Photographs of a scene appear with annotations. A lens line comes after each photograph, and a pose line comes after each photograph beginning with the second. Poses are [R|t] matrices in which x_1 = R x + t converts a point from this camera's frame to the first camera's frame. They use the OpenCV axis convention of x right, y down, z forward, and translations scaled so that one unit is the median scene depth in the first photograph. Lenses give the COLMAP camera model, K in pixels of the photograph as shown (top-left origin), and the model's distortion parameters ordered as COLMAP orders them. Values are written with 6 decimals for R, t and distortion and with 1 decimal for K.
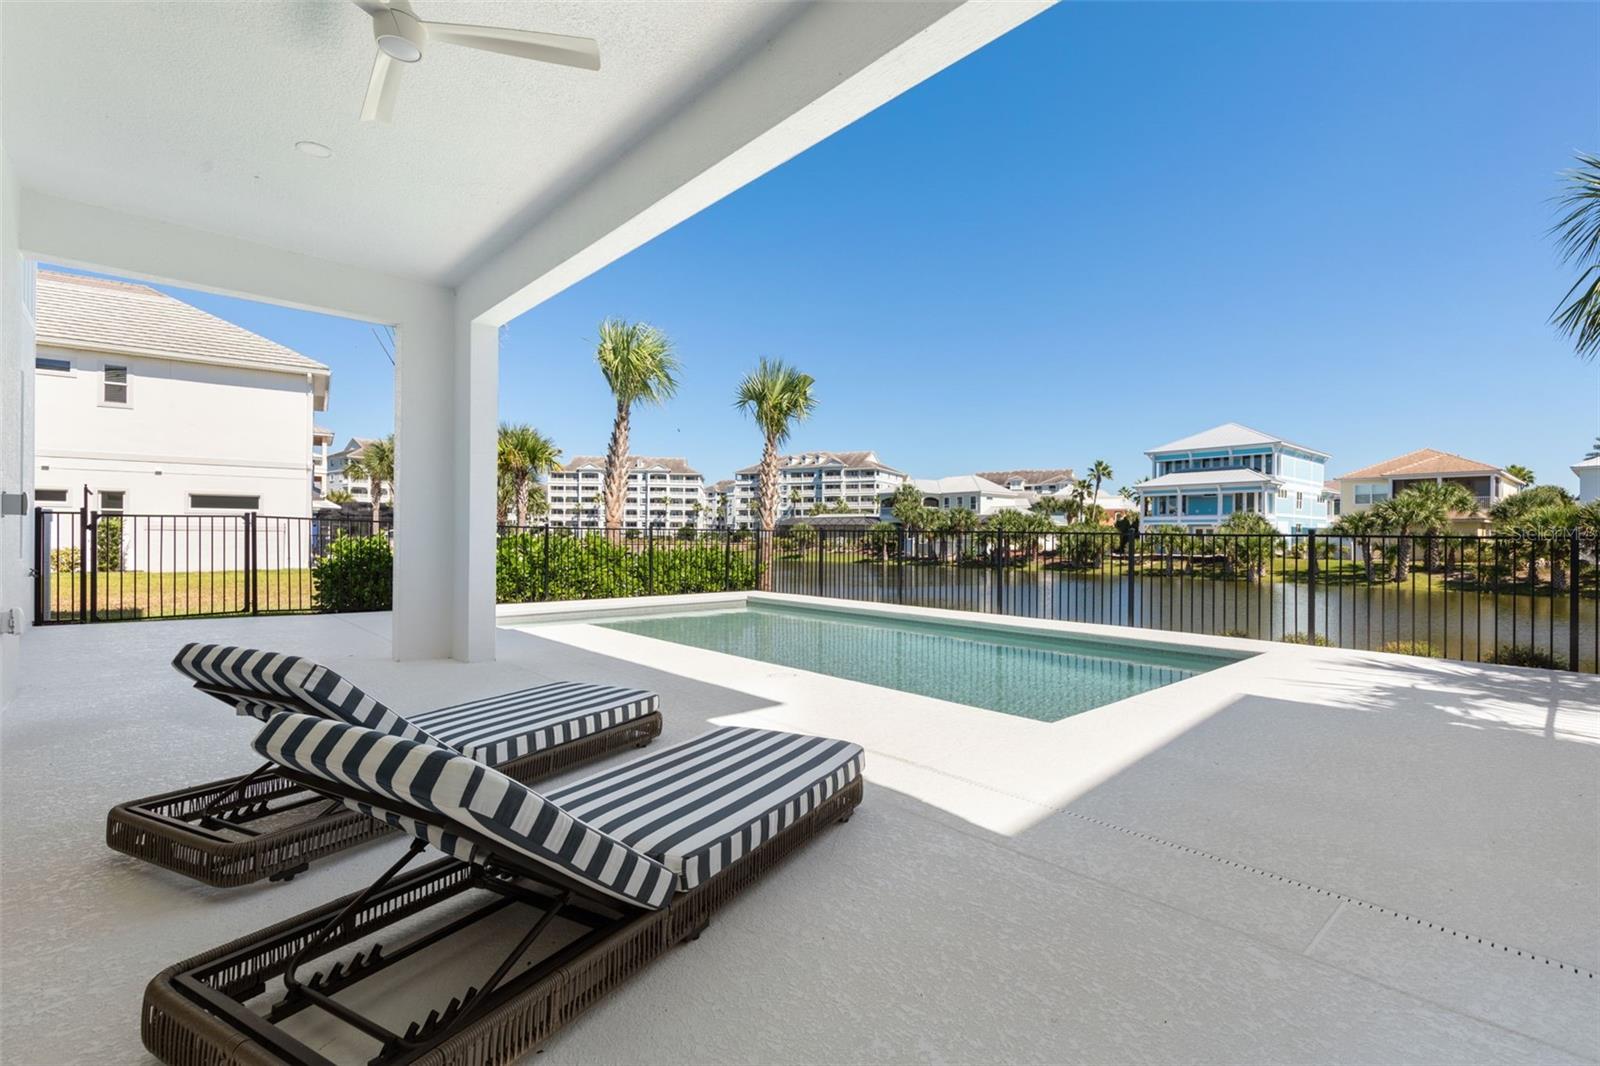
lens RADIAL K [[720.3, 0, 805.5], [0, 720.3, 533.3], [0, 0, 1]] dist [-0.002922, -0.000022]
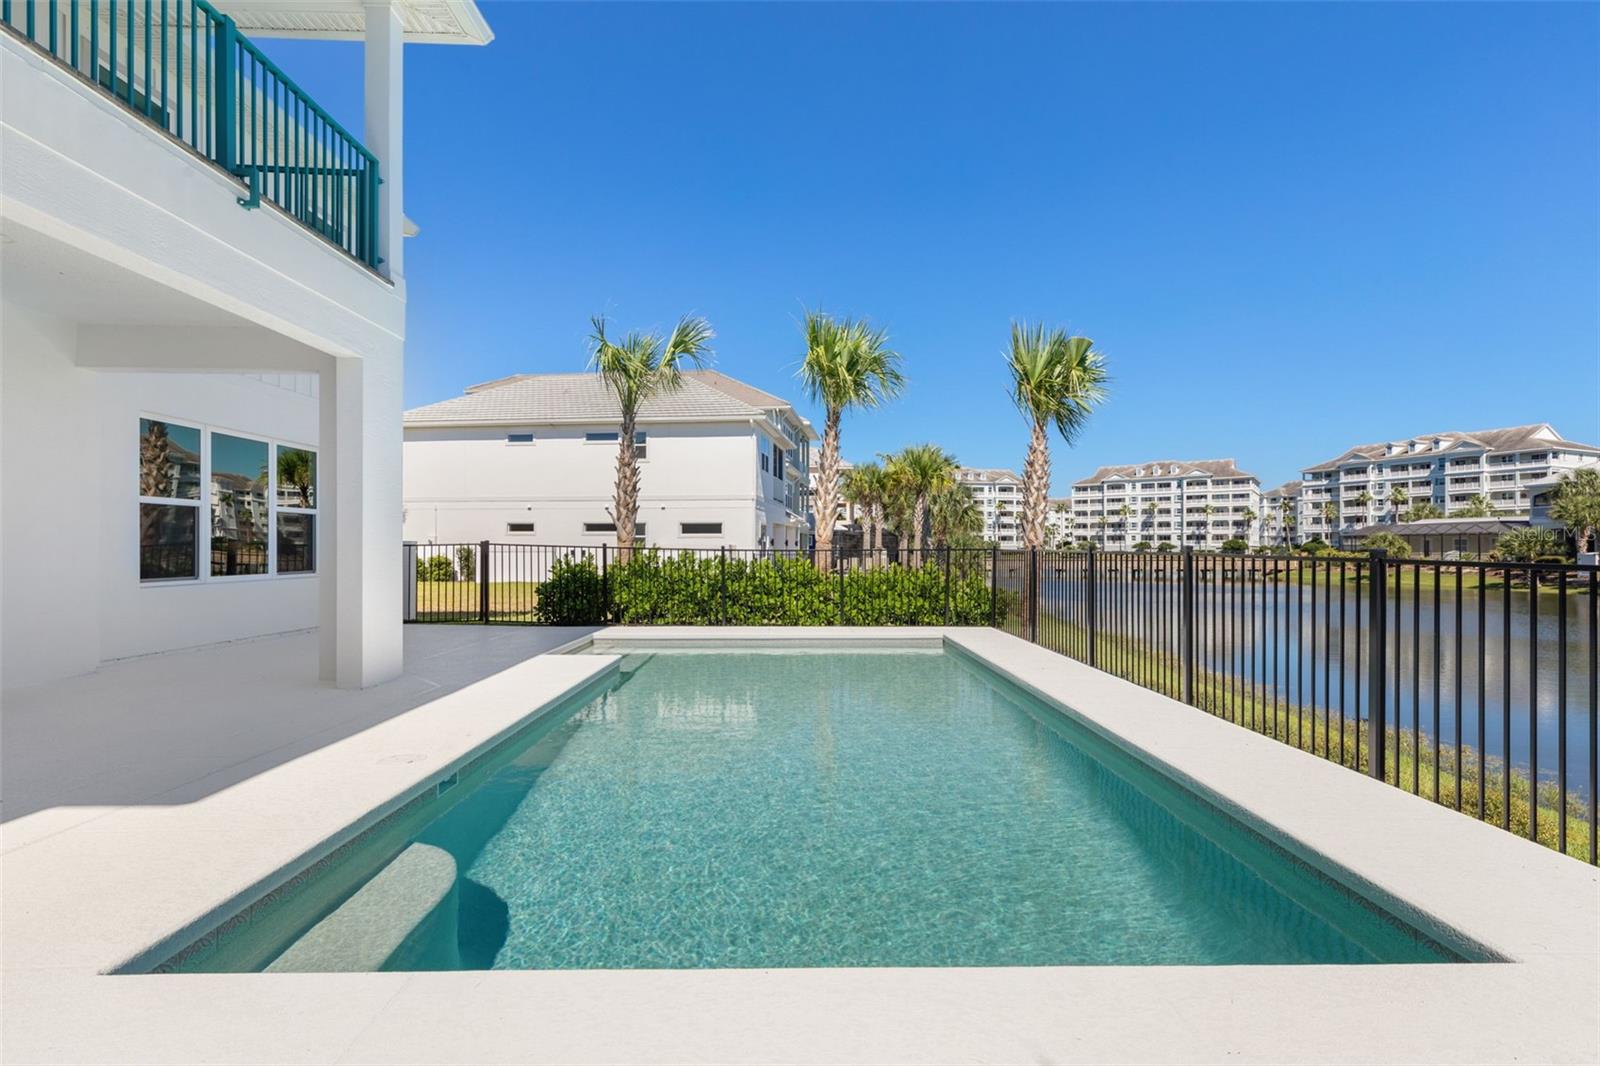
lens RADIAL K [[720.3, 0, 806.4], [0, 720.3, 541.2], [0, 0, 1]] dist [-0.002922, -0.000022]
pose [[0.738169, -0.014666, -0.674456, 0.338035], [0.008320, 0.999886, -0.012637, -0.004944], [0.674564, 0.003717, 0.738207, 0.312602]]
